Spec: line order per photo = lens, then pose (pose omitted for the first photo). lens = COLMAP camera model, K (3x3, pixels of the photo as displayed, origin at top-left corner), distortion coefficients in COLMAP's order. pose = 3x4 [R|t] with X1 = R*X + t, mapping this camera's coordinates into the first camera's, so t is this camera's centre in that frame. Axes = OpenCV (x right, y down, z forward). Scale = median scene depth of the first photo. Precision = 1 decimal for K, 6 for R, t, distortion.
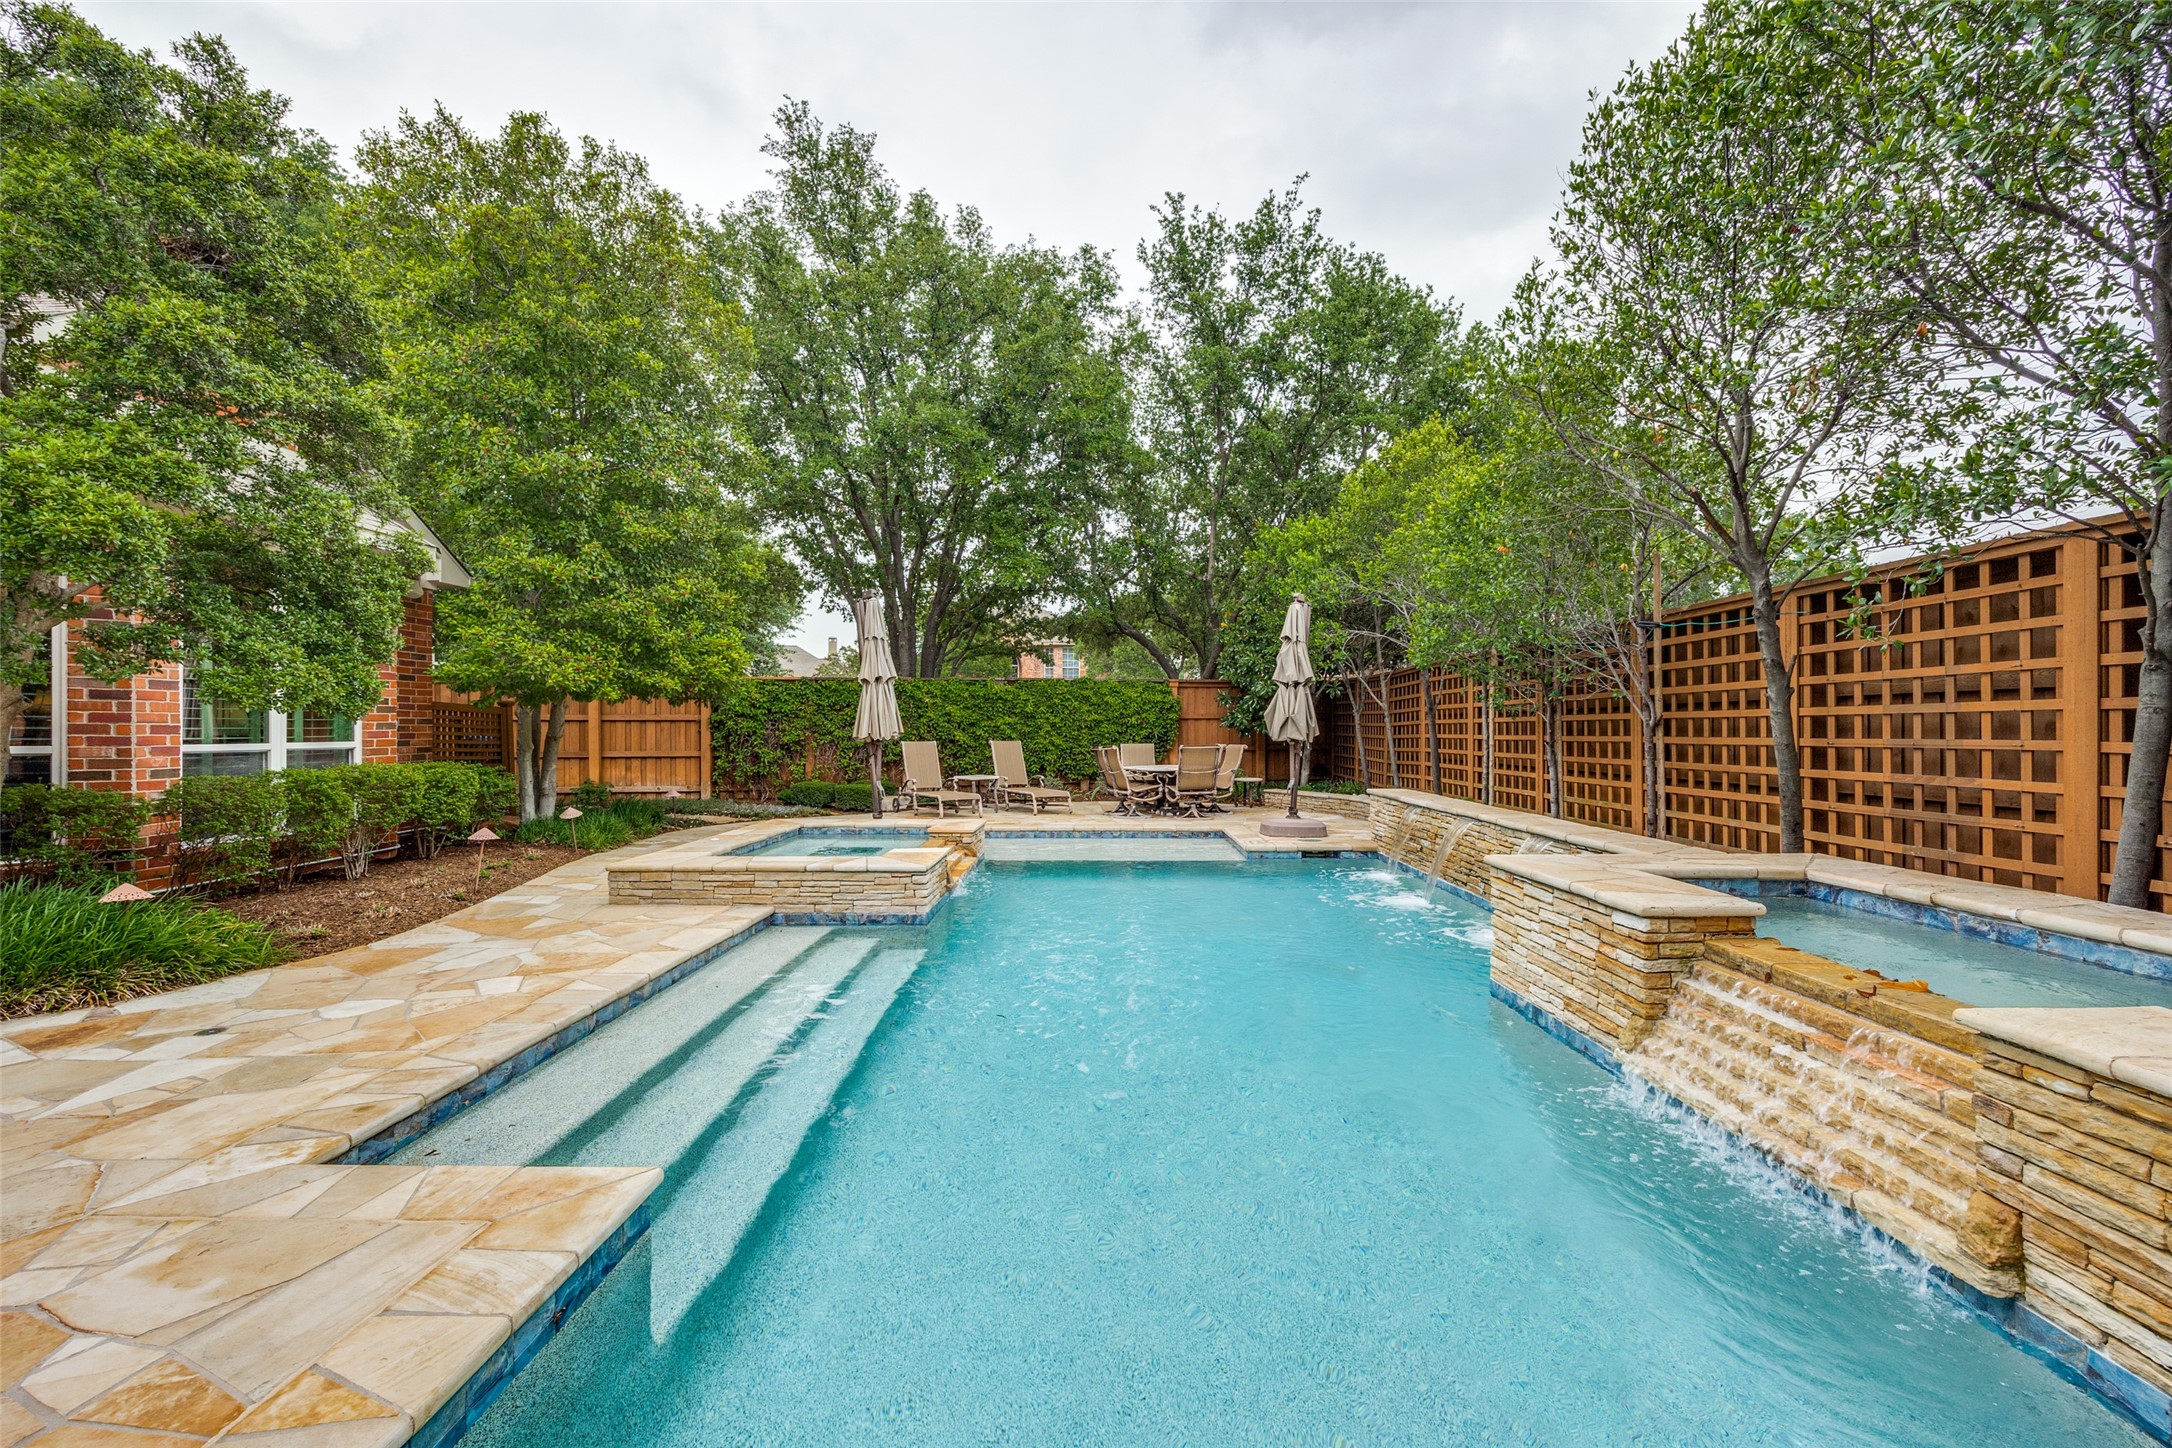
lens RADIAL K [[866.7, 0, 1086.0], [0, 866.7, 724.0], [0, 0, 1]] dist [-0.001418, -0.000101]
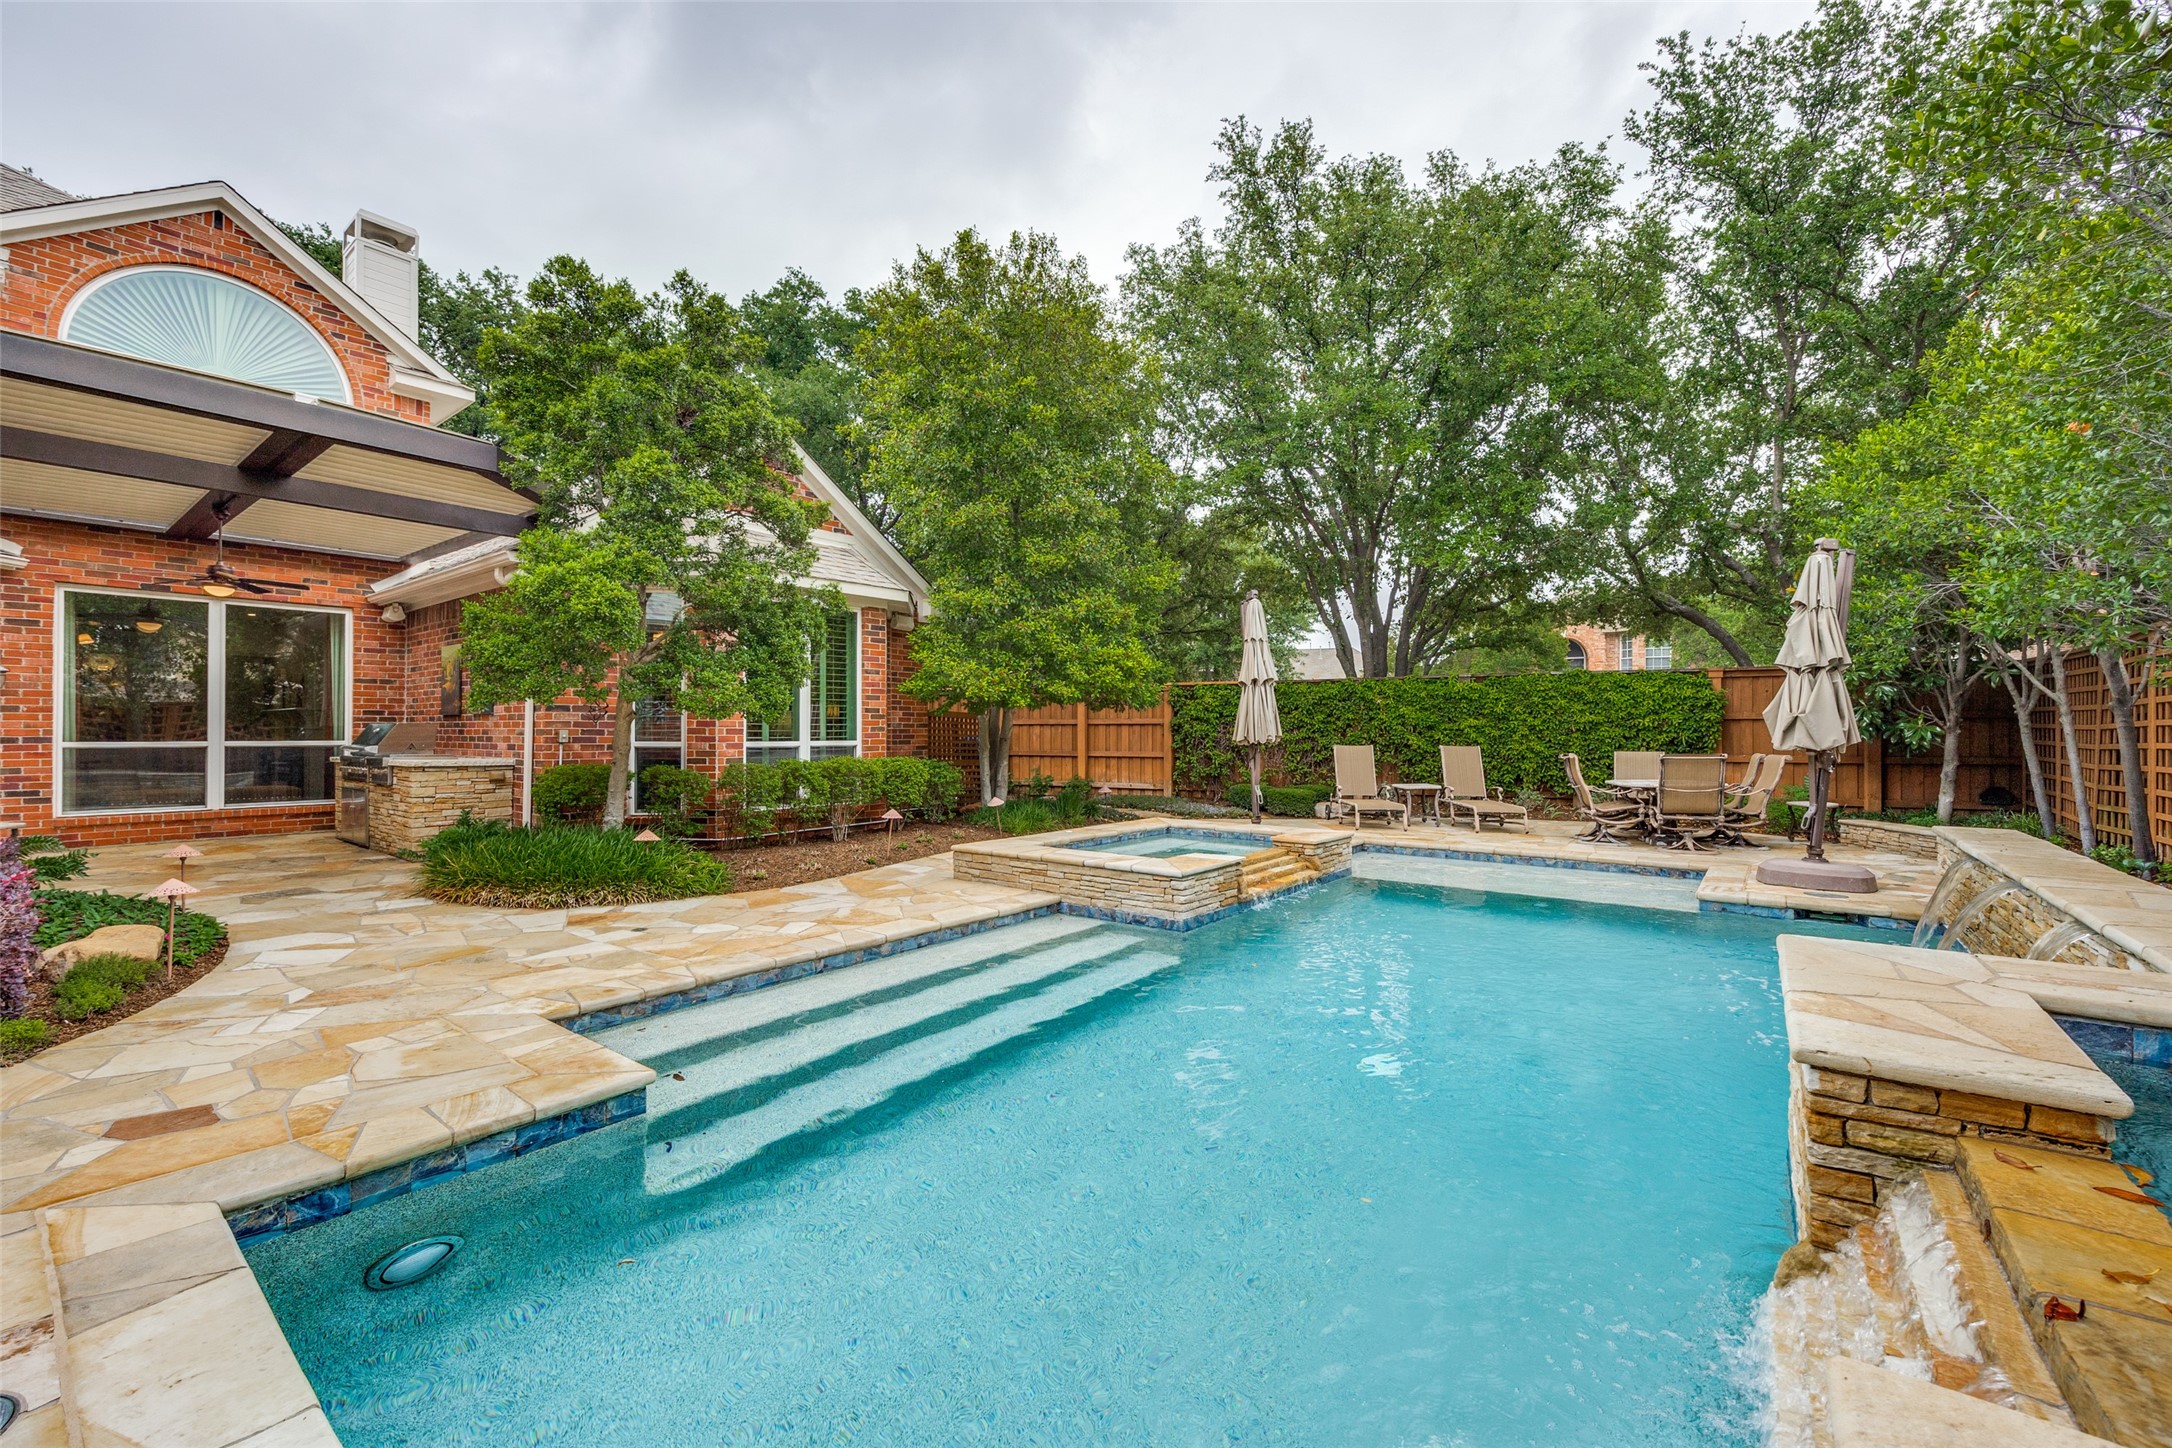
lens RADIAL K [[884.9, 0, 1086.0], [0, 884.9, 724.0], [0, 0, 1]] dist [-0.000073, 0.000119]
pose [[0.801309, -0.003237, -0.598241, 0.236973], [0.001303, 0.999992, -0.003666, -0.000108], [0.598249, 0.002158, 0.801307, 0.094301]]
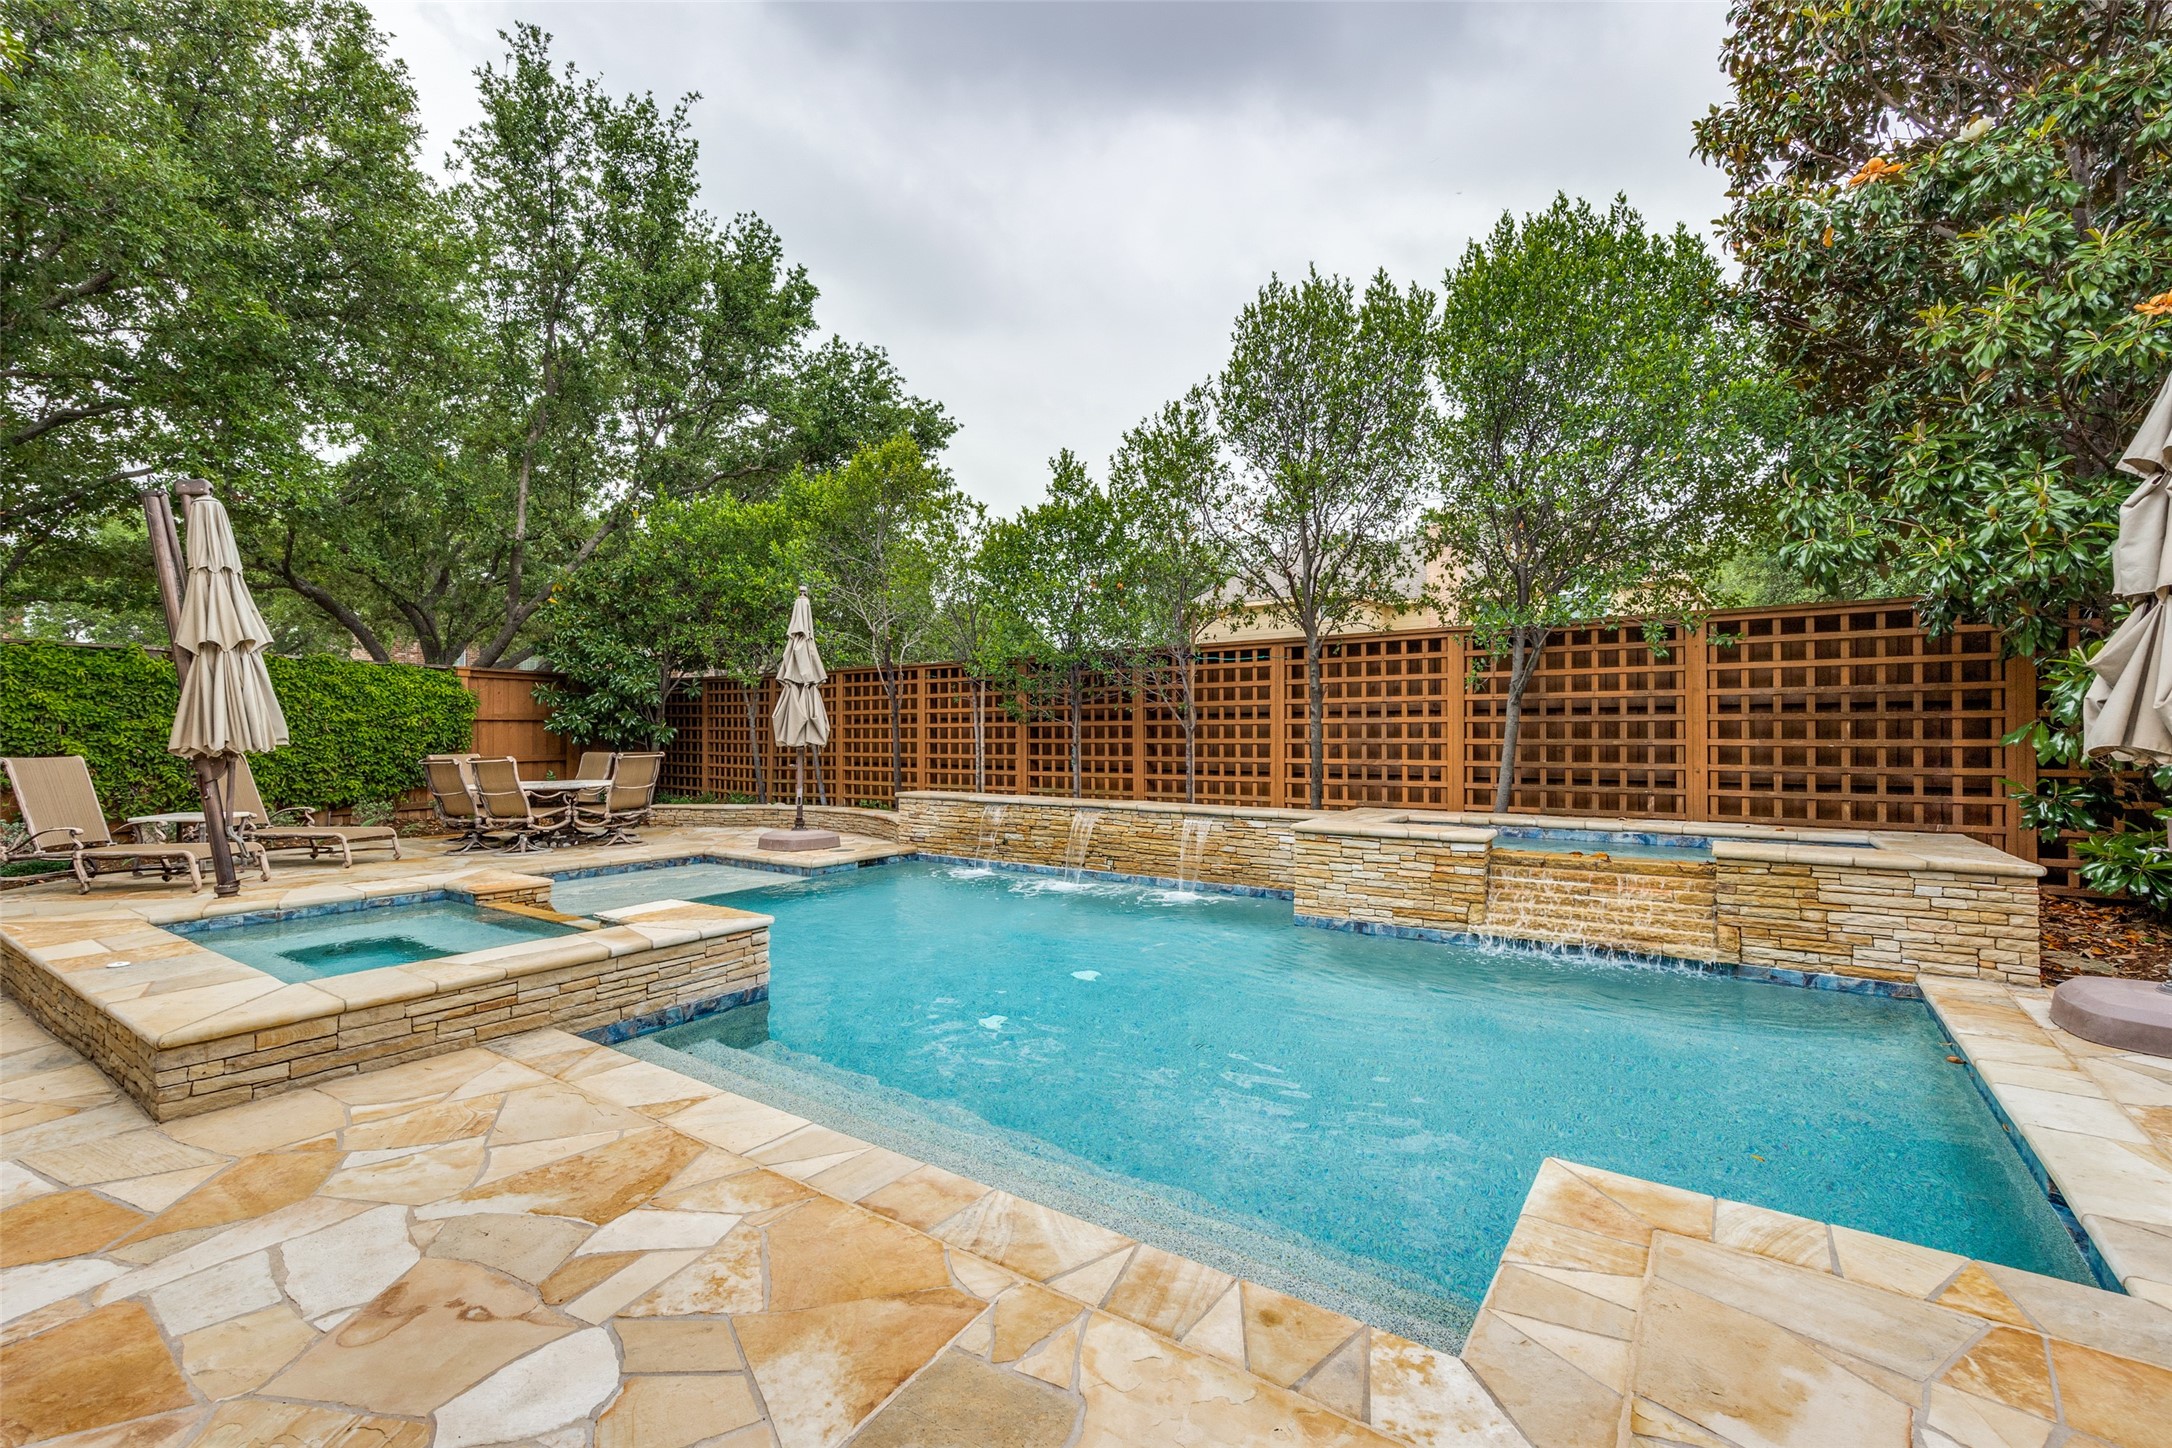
lens RADIAL K [[925.4, 0, 1084.1], [0, 925.4, 732.9], [0, 0, 1]] dist [0.010062, -0.000027]
pose [[0.559501, 0.000612, 0.828829, -0.495809], [-0.003807, 0.999991, 0.001831, 0.003060], [-0.828821, -0.004180, 0.559499, 0.243840]]
